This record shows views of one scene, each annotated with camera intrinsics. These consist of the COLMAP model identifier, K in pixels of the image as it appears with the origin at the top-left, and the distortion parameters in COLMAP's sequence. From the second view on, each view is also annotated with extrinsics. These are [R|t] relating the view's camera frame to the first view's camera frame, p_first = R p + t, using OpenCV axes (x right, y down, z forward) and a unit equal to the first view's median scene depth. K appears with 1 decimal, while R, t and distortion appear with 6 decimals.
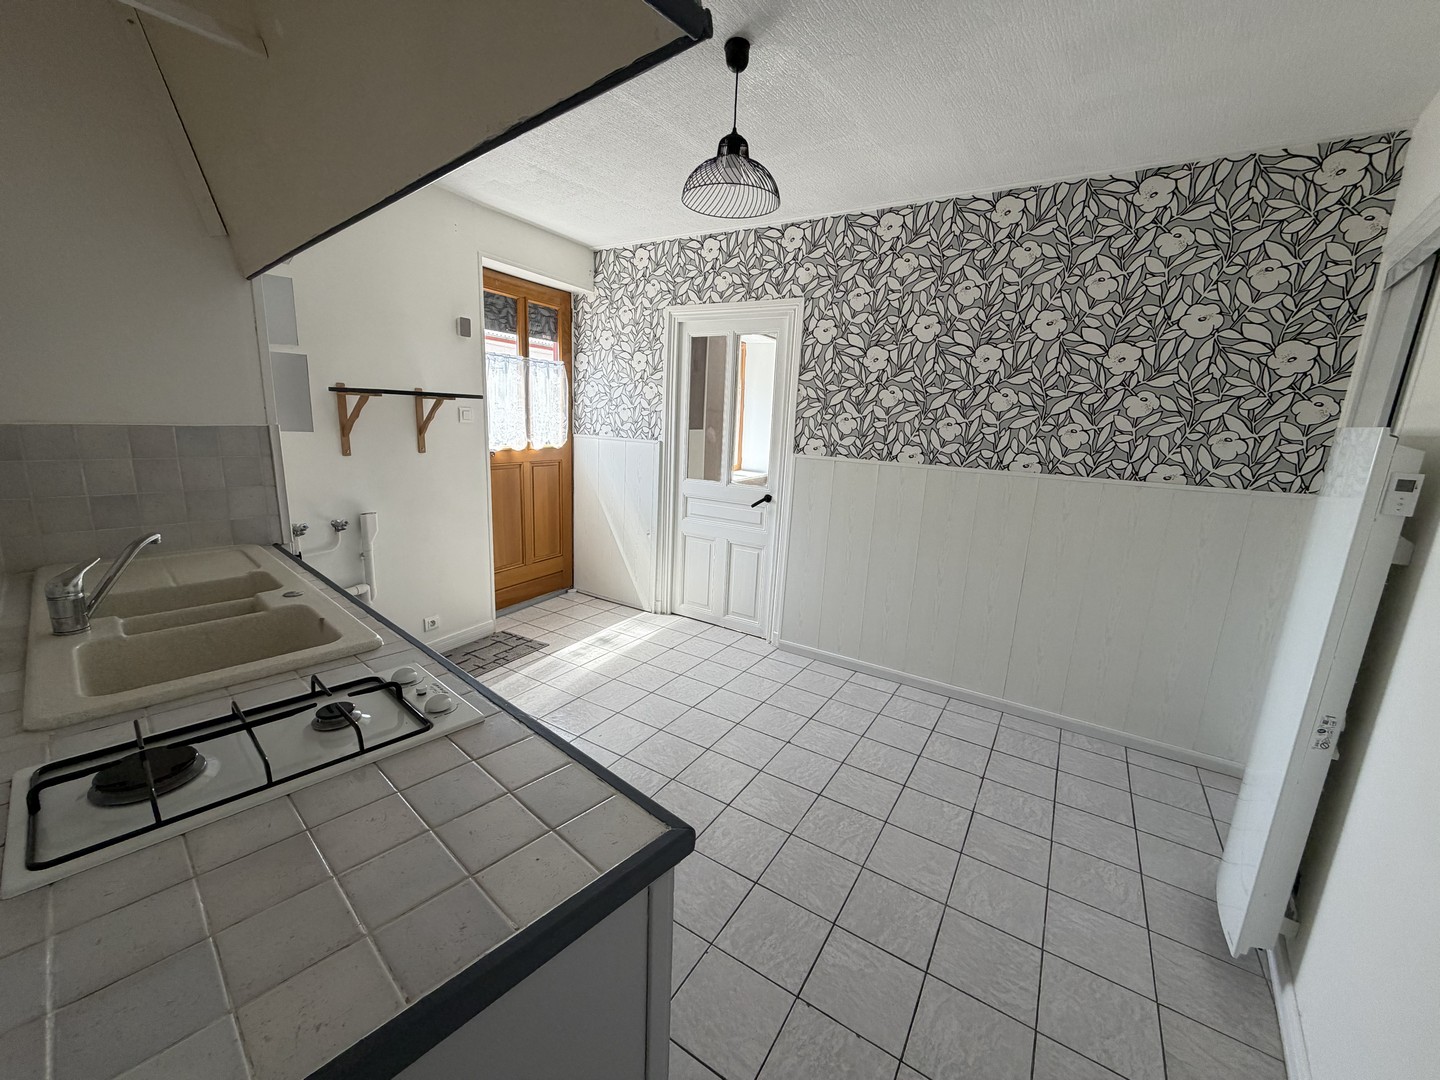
lens RADIAL K [[572.6, 0, 715.9], [0, 572.6, 537.4], [0, 0, 1]] dist [-0.001307, 0.000064]
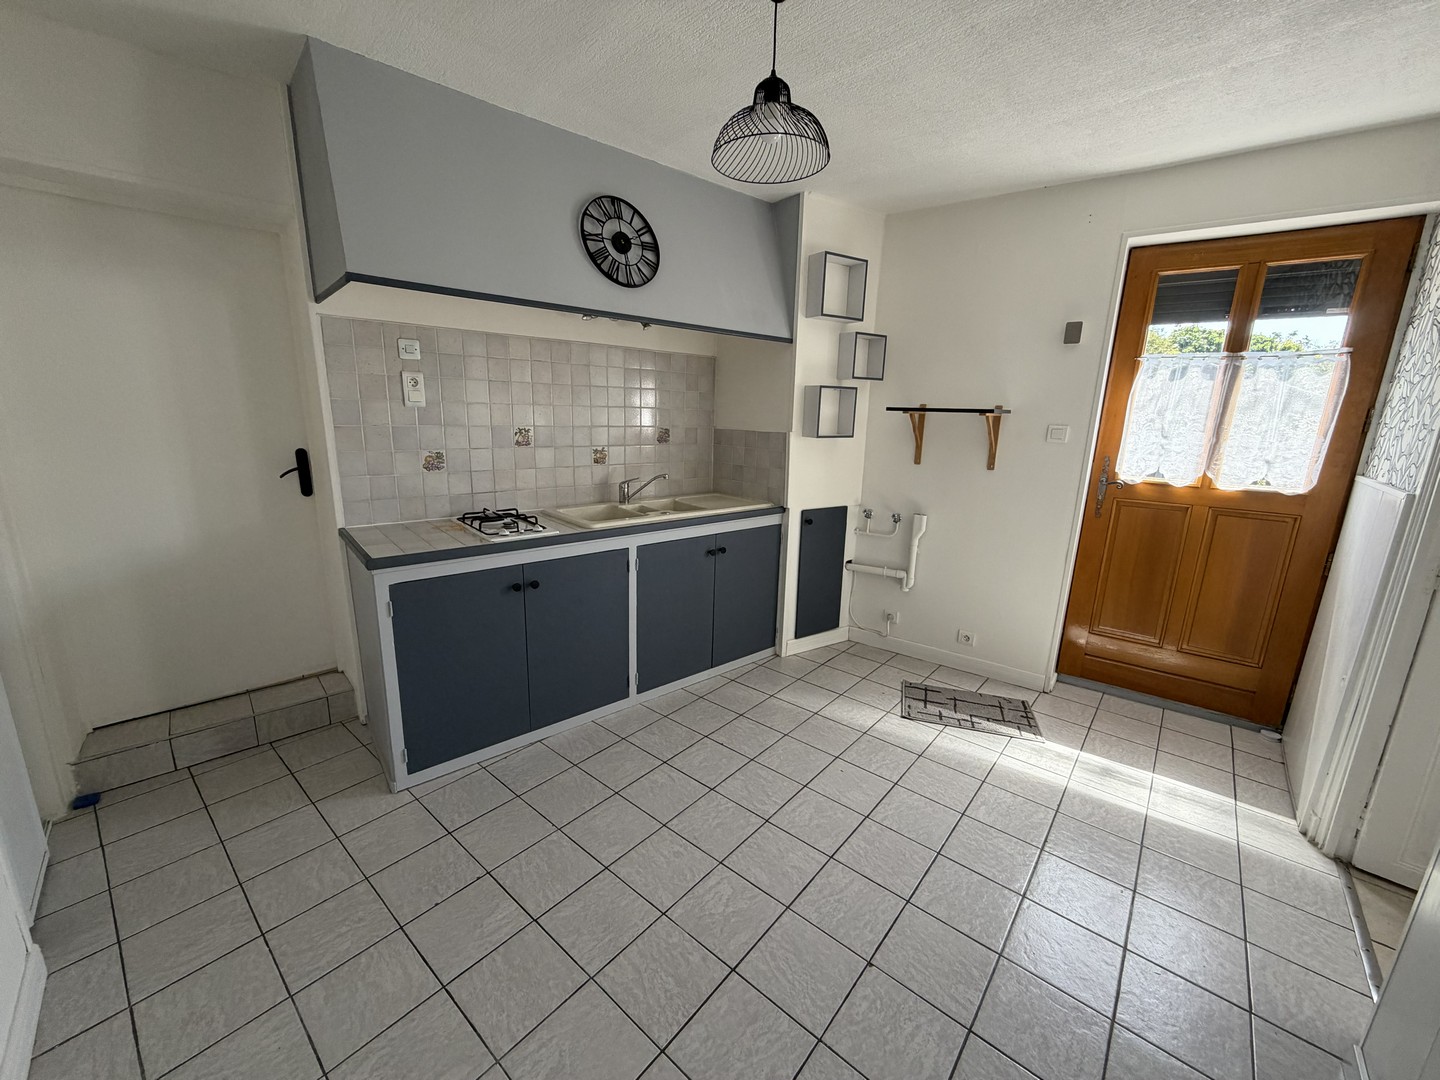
lens RADIAL K [[572.6, 0, 715.9], [0, 572.6, 537.4], [0, 0, 1]] dist [-0.001307, 0.000064]
pose [[-0.137032, 0.171877, -0.975541, 0.485860], [-0.240209, 0.949671, 0.201061, -0.107251], [0.961000, 0.261886, -0.088849, 0.582764]]
